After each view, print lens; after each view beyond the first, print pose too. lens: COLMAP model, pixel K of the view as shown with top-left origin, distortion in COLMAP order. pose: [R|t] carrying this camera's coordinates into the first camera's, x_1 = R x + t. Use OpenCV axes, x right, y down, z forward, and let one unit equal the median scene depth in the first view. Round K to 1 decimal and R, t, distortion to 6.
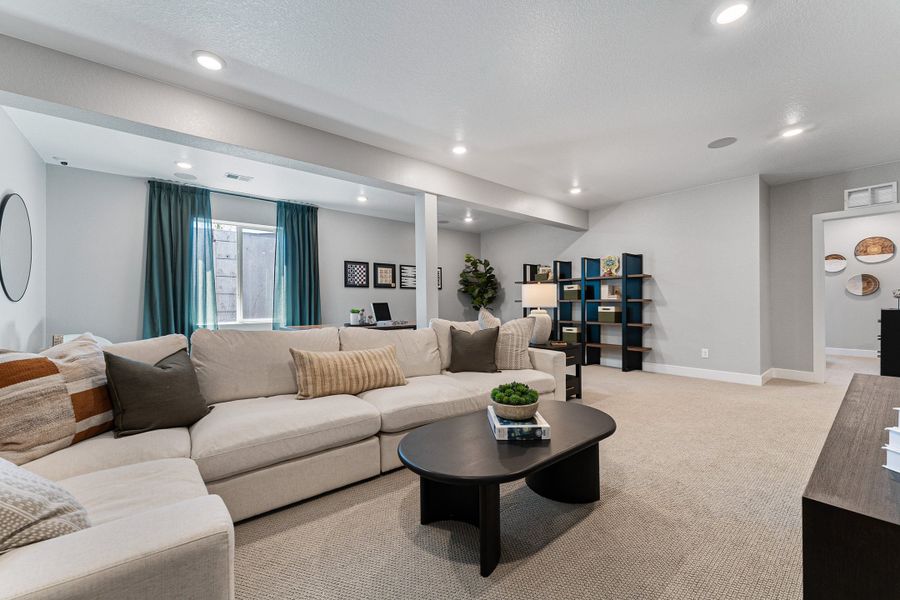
lens RADIAL K [[357.6, 0, 447.8], [0, 357.6, 301.5], [0, 0, 1]] dist [-0.001388, -0.000415]
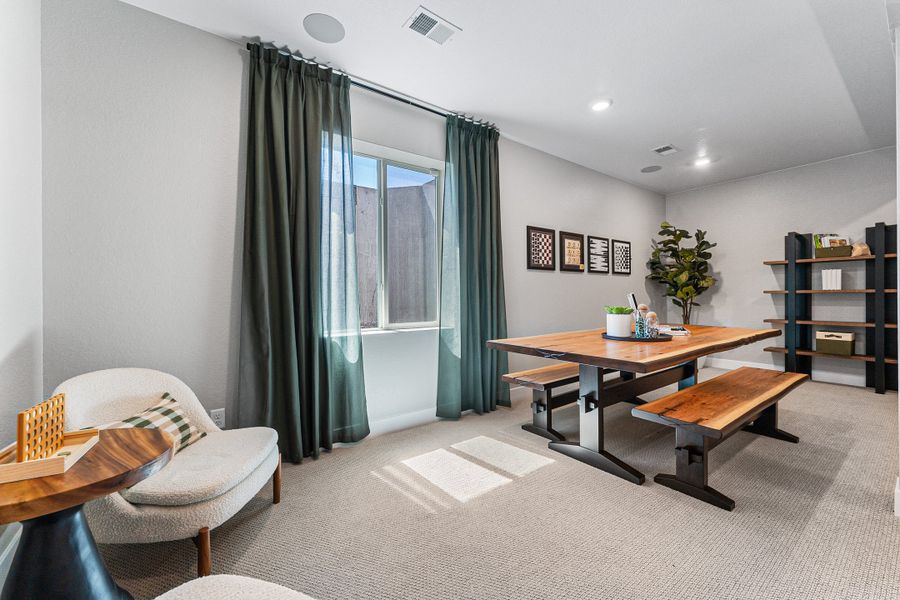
lens RADIAL K [[356.9, 0, 450.0], [0, 356.9, 300.0], [0, 0, 1]] dist [-0.013681, -0.000066]
pose [[0.998757, -0.002822, -0.049761, -0.377049], [0.003520, 0.999897, 0.013947, 0.003337], [0.049716, -0.014105, 0.998664, 0.368911]]
